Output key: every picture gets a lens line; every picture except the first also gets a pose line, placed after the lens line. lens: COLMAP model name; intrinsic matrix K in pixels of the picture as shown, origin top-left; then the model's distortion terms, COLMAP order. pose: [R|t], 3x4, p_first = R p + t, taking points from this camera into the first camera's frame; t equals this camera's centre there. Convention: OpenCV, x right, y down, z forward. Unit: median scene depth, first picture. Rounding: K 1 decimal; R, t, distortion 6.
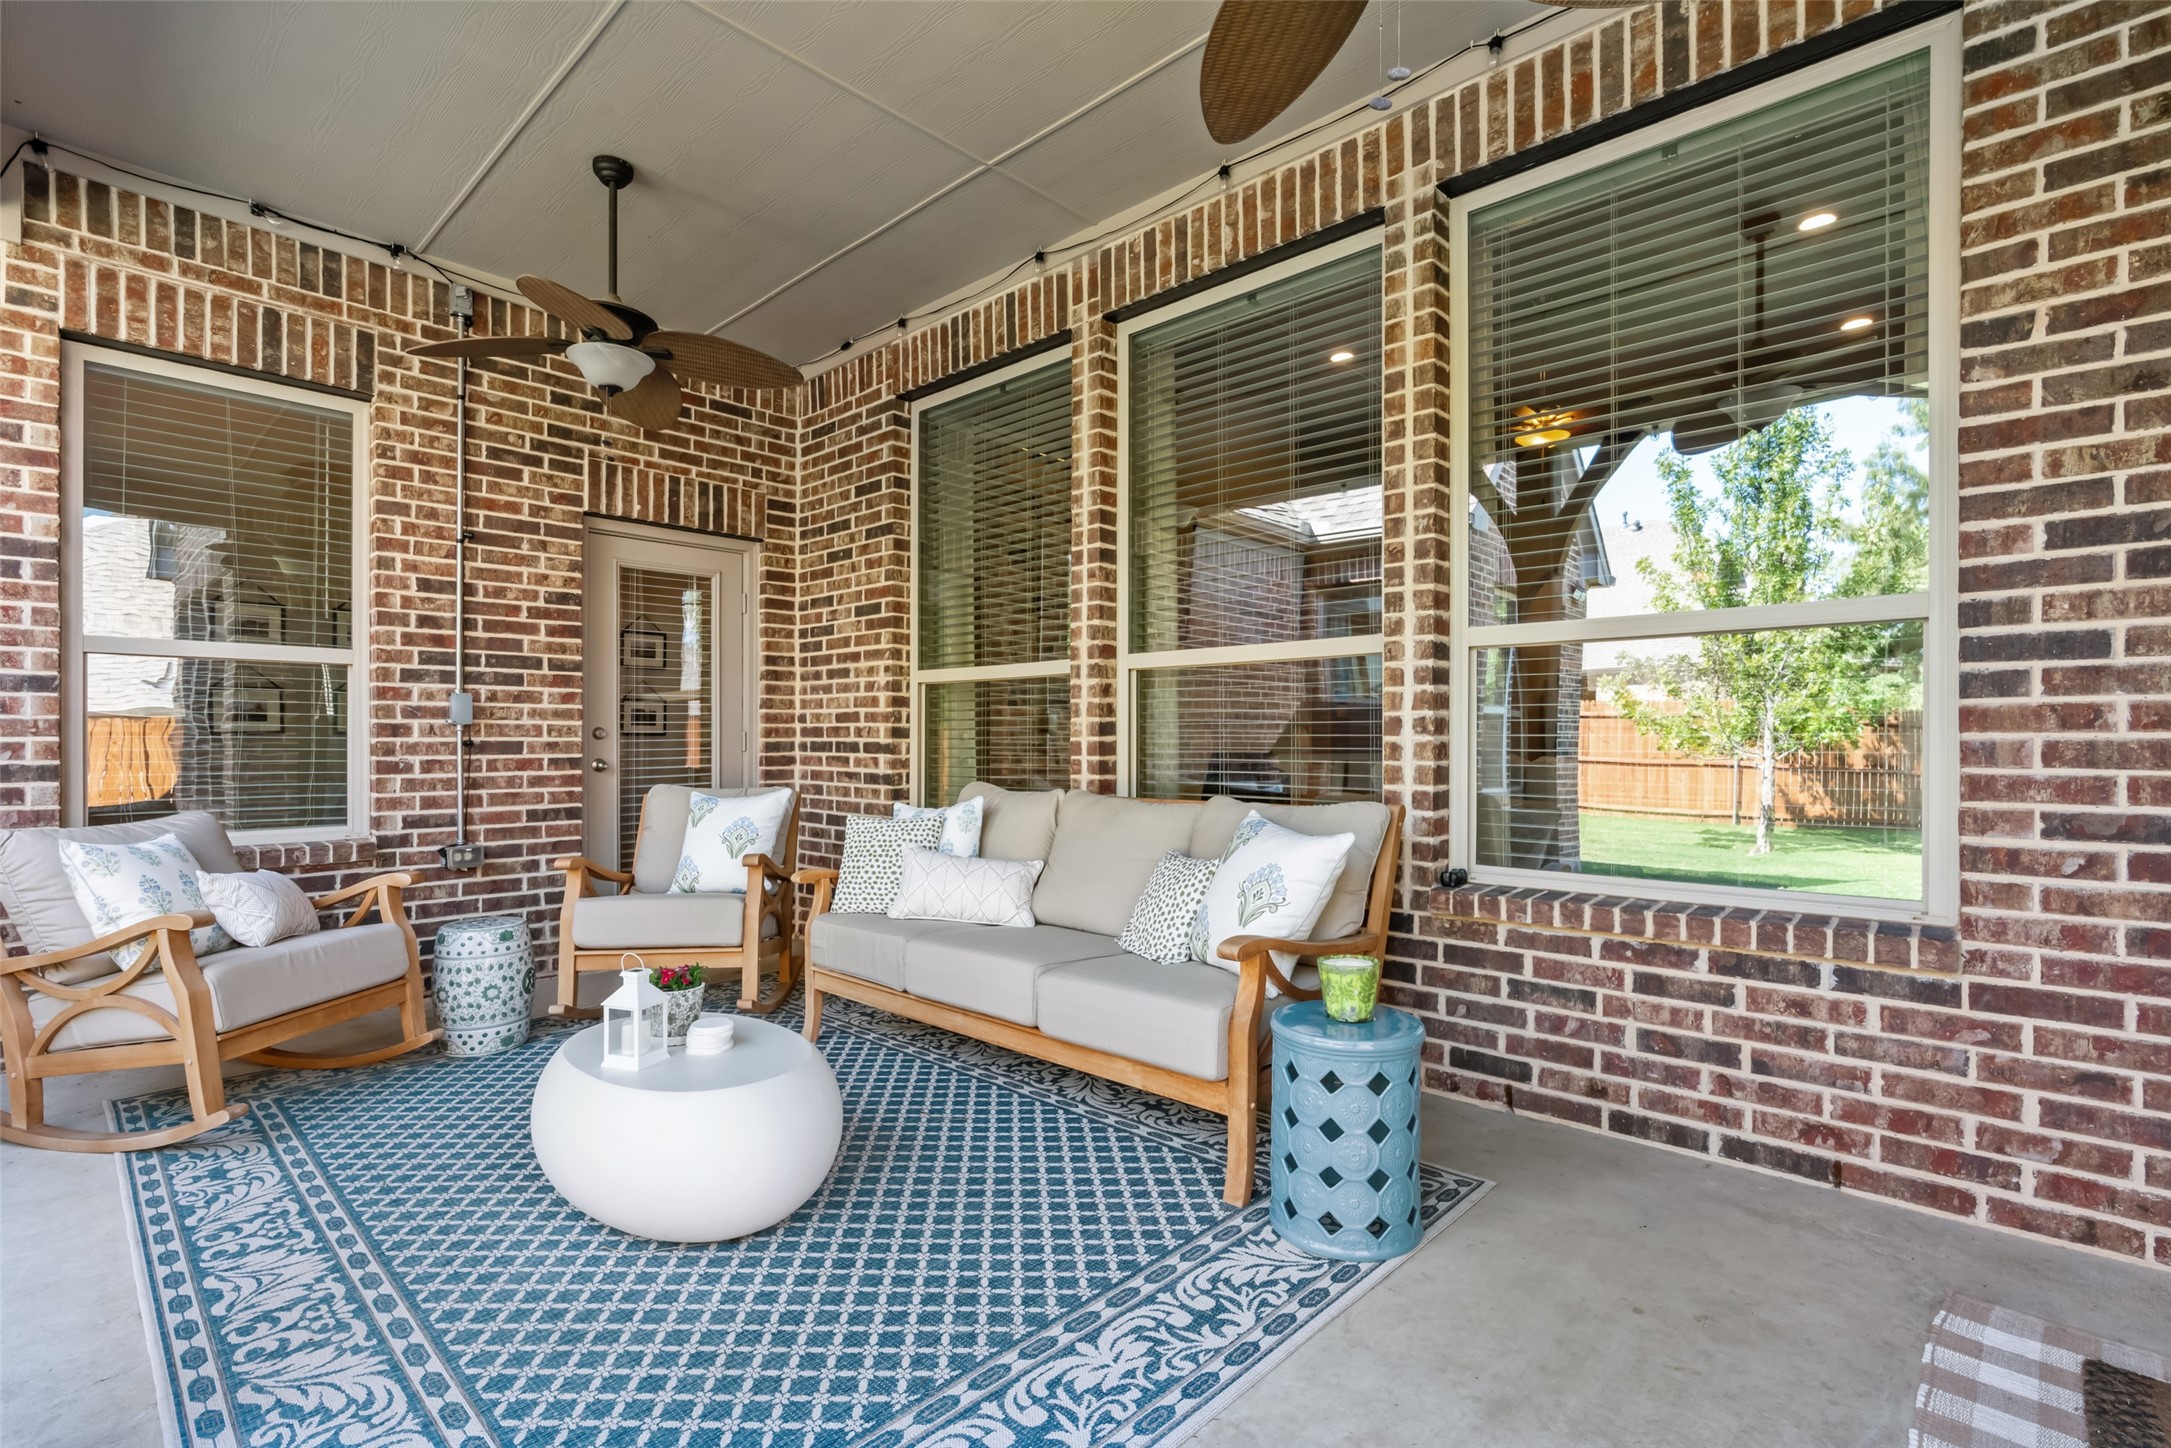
lens RADIAL K [[991.2, 0, 1088.6], [0, 991.2, 739.5], [0, 0, 1]] dist [-0.004377, 0.000776]
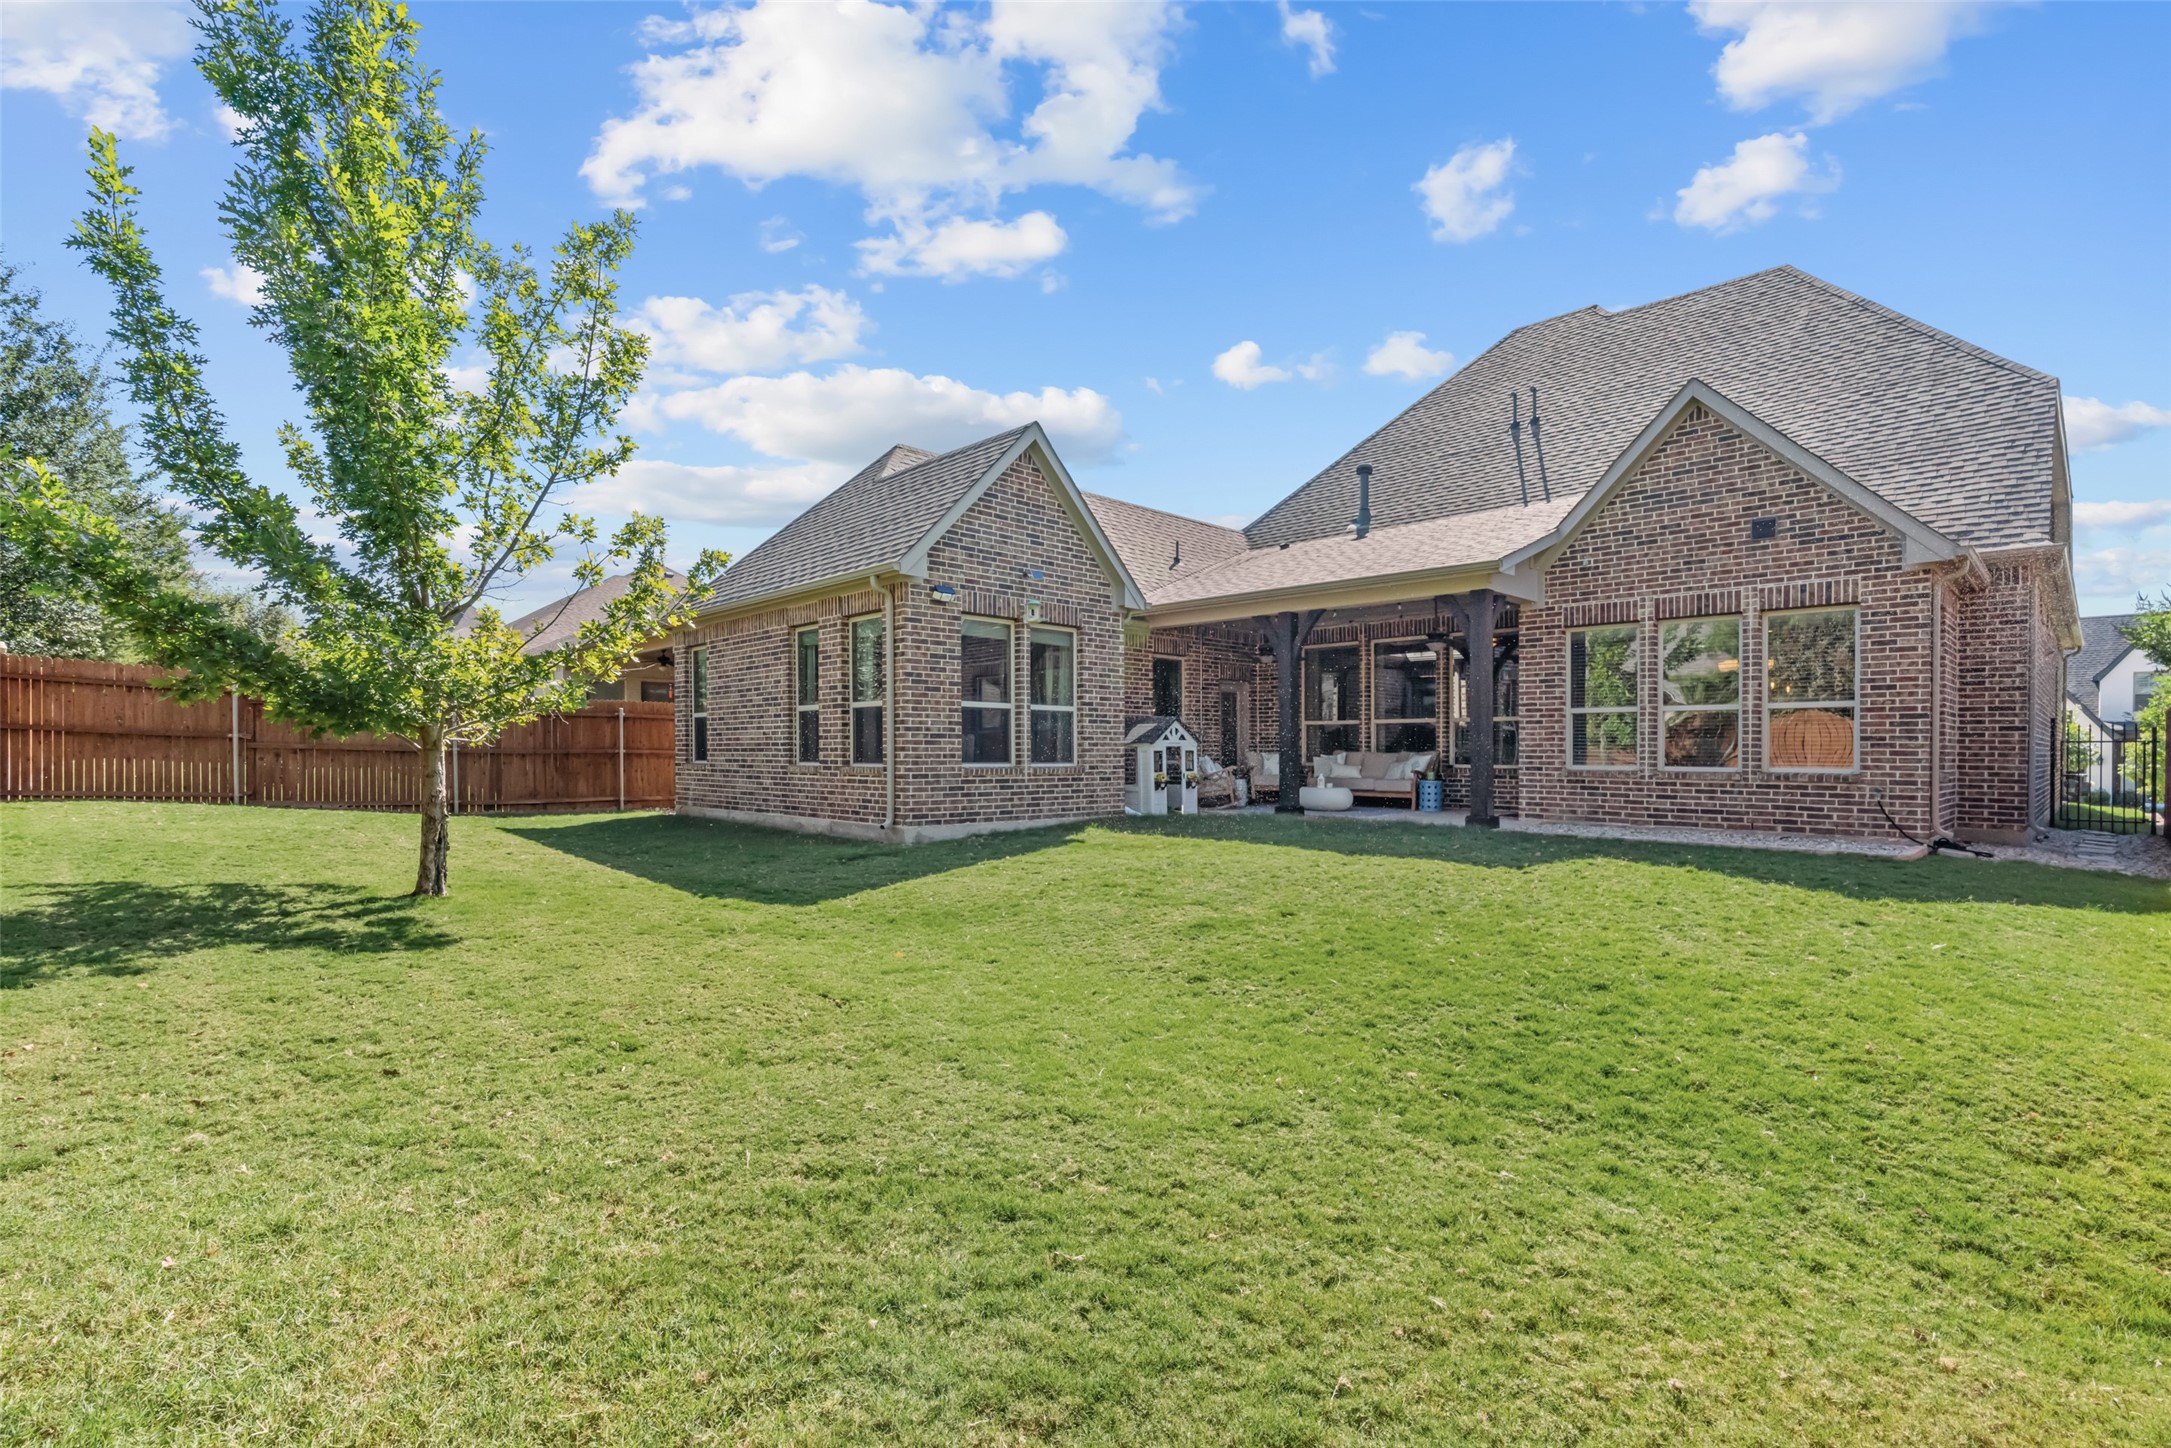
lens RADIAL K [[991.2, 0, 1088.6], [0, 991.2, 739.5], [0, 0, 1]] dist [-0.004377, 0.000776]
pose [[0.998694, 0.005161, -0.050832, -0.940948], [-0.005863, 0.999889, -0.013676, 0.060588], [0.050756, 0.013956, 0.998614, -3.193519]]
